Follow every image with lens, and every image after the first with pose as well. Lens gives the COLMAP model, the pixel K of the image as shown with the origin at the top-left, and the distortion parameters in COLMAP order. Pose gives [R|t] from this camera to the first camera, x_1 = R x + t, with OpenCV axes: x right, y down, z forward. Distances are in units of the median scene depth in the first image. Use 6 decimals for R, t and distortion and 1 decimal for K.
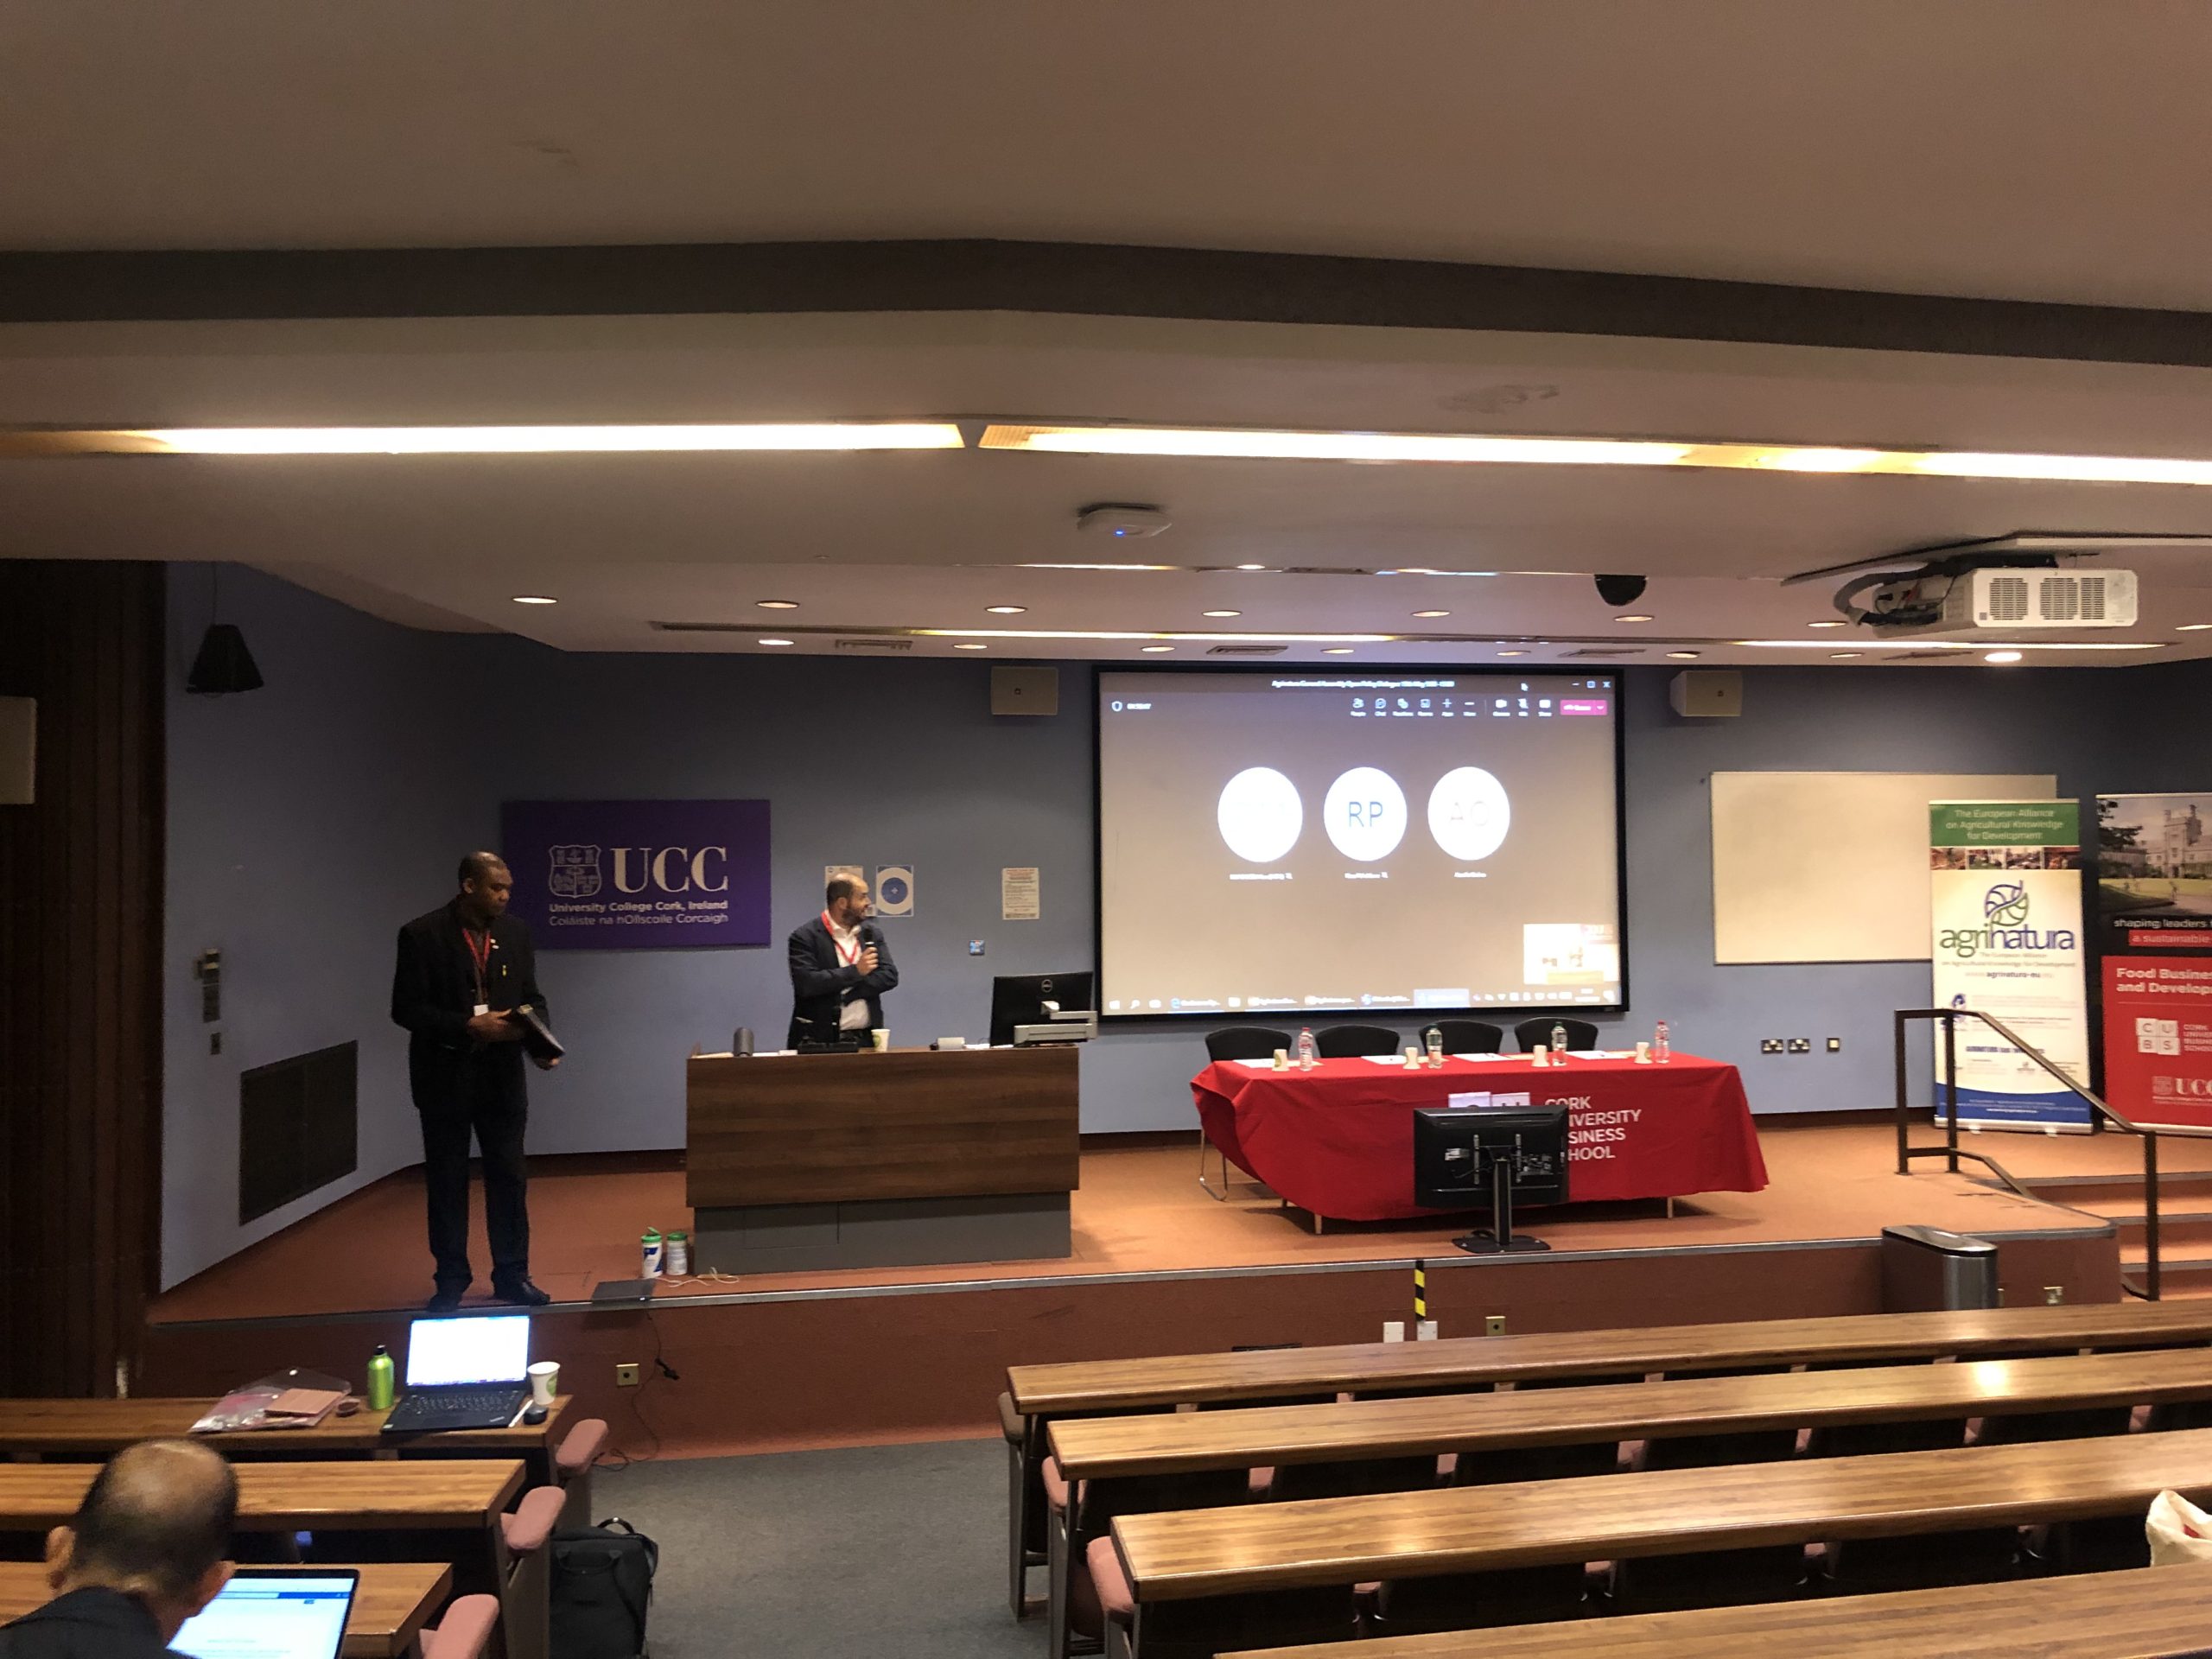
lens RADIAL K [[1802.5, 0, 1128.9], [0, 1802.5, 811.9], [0, 0, 1]] dist [0.003563, 0.025314]
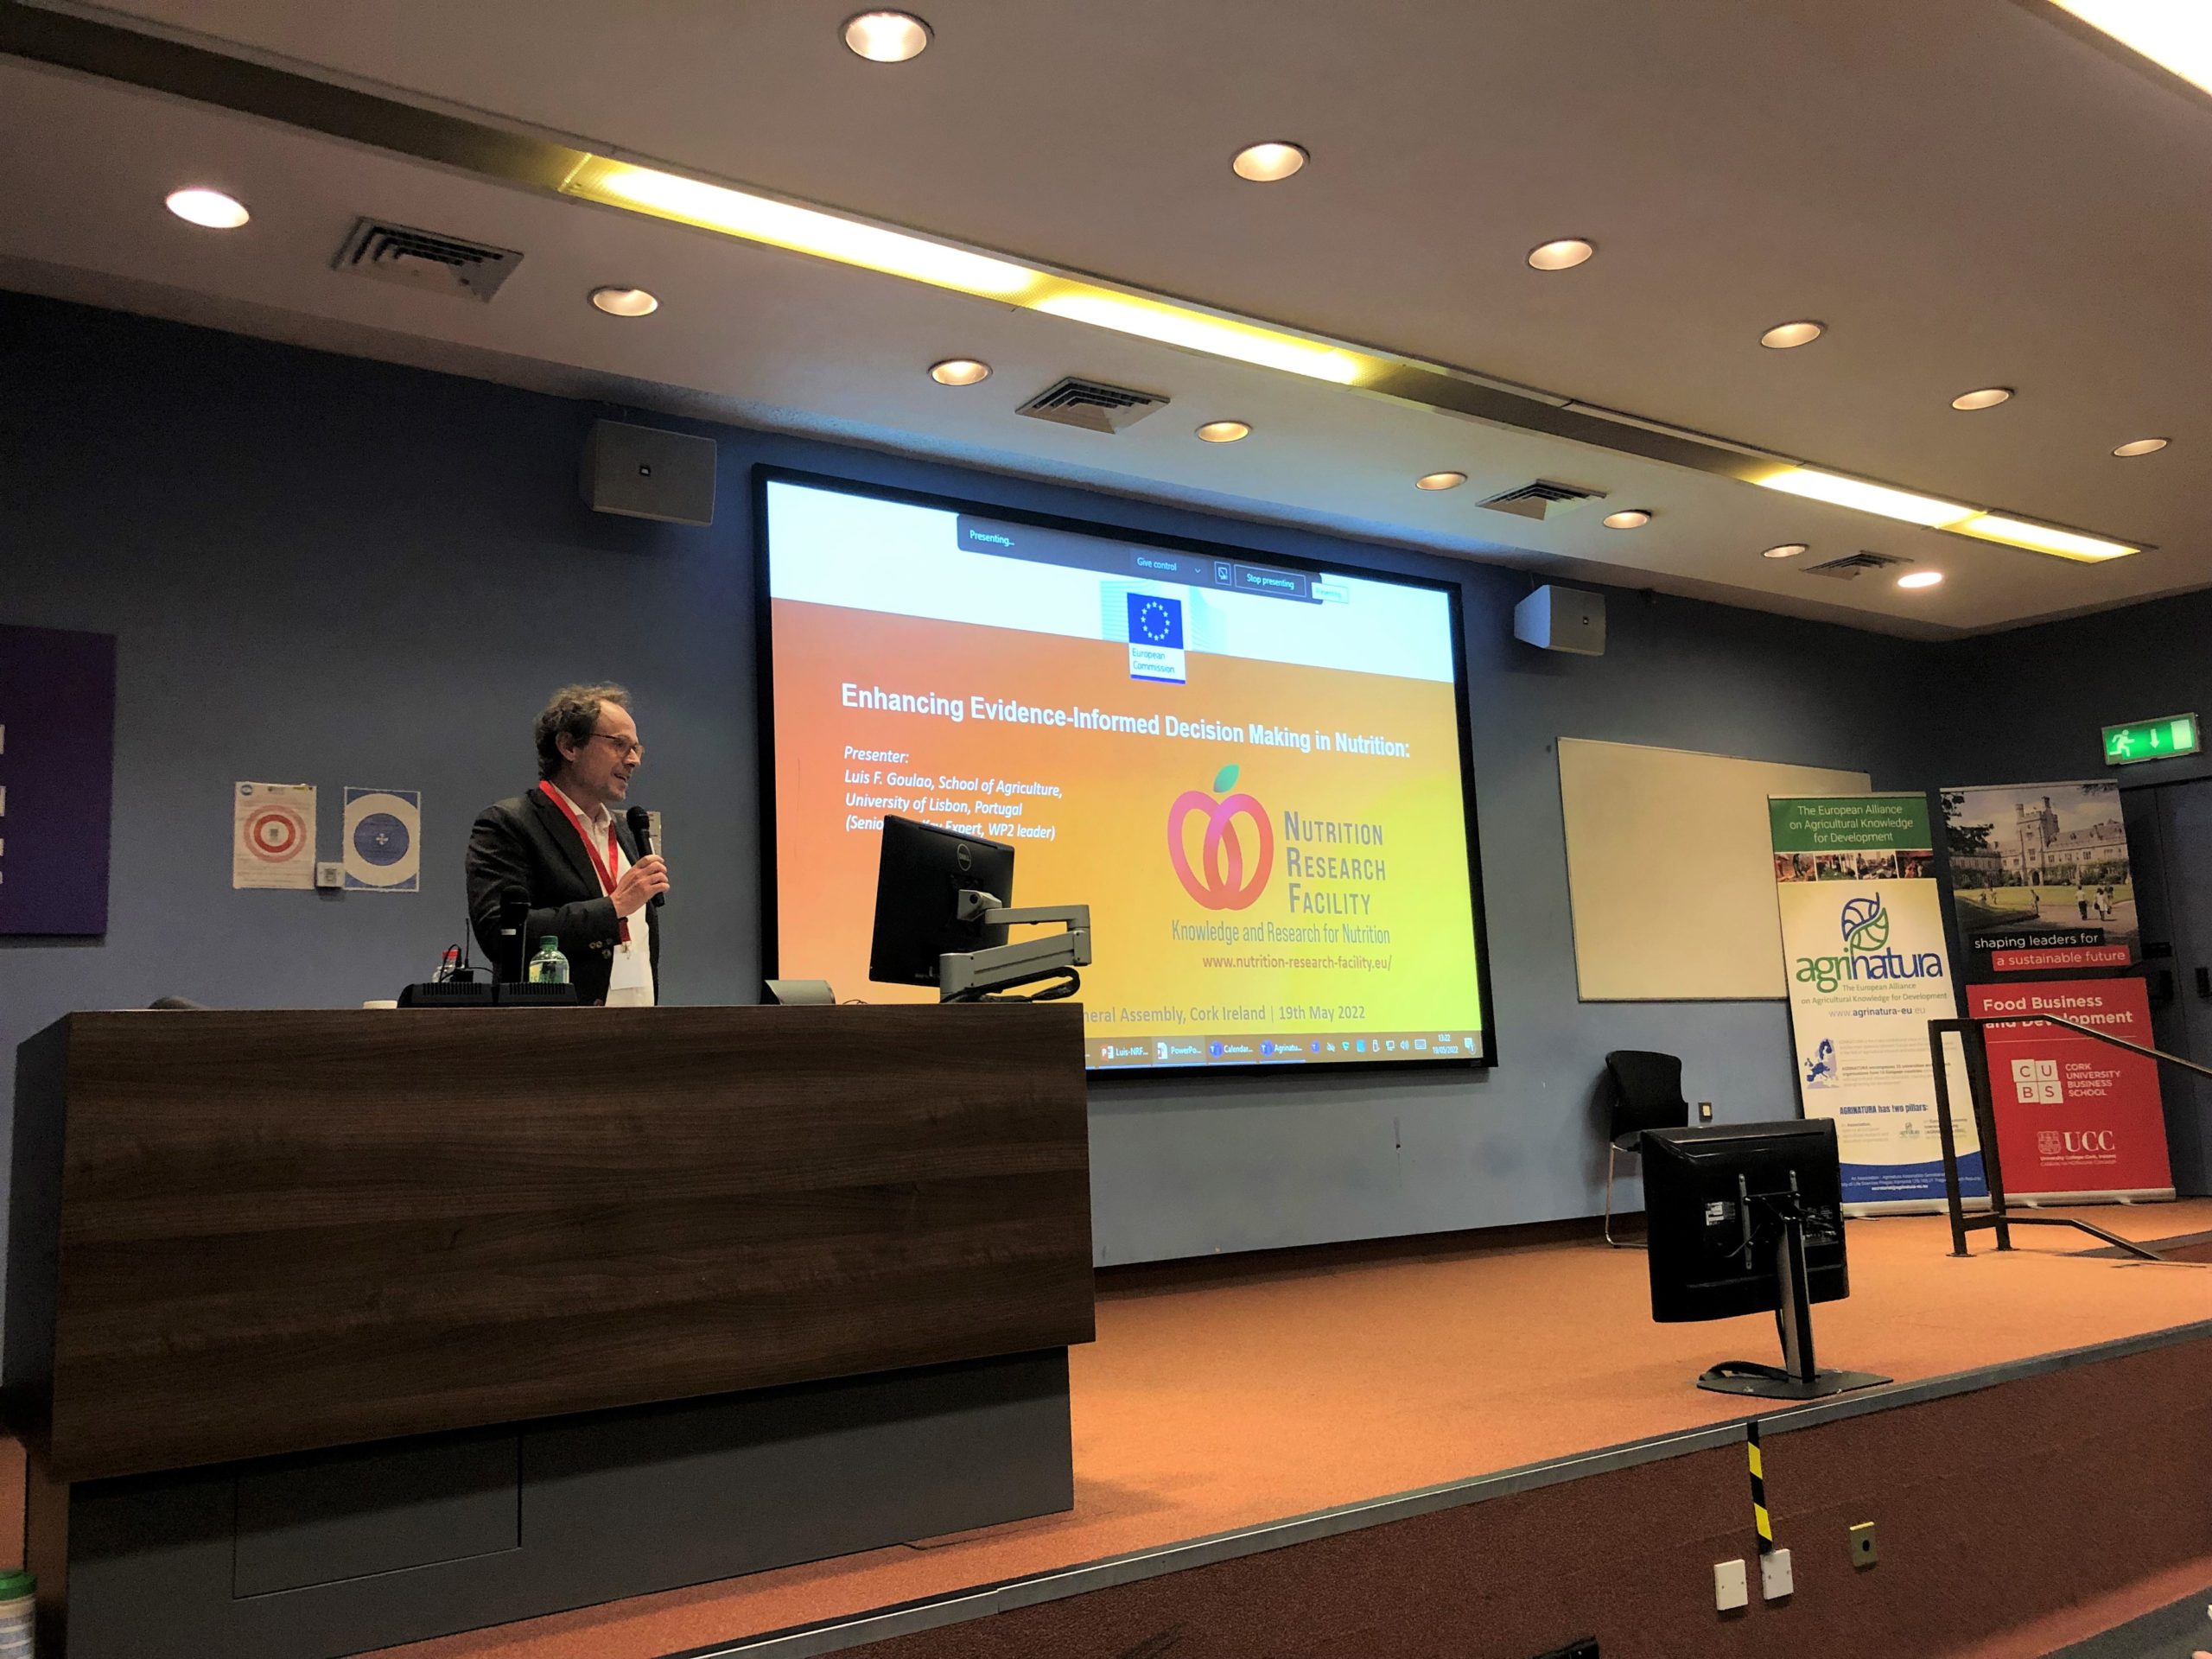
lens RADIAL K [[1805.8, 0, 1101.5], [0, 1805.8, 827.1], [0, 0, 1]] dist [-0.000968, 0.044501]
pose [[0.911715, 0.027875, 0.409876, -0.143061], [0.026465, 0.991638, -0.126306, 0.101384], [-0.409969, 0.126003, 0.903354, 0.423215]]
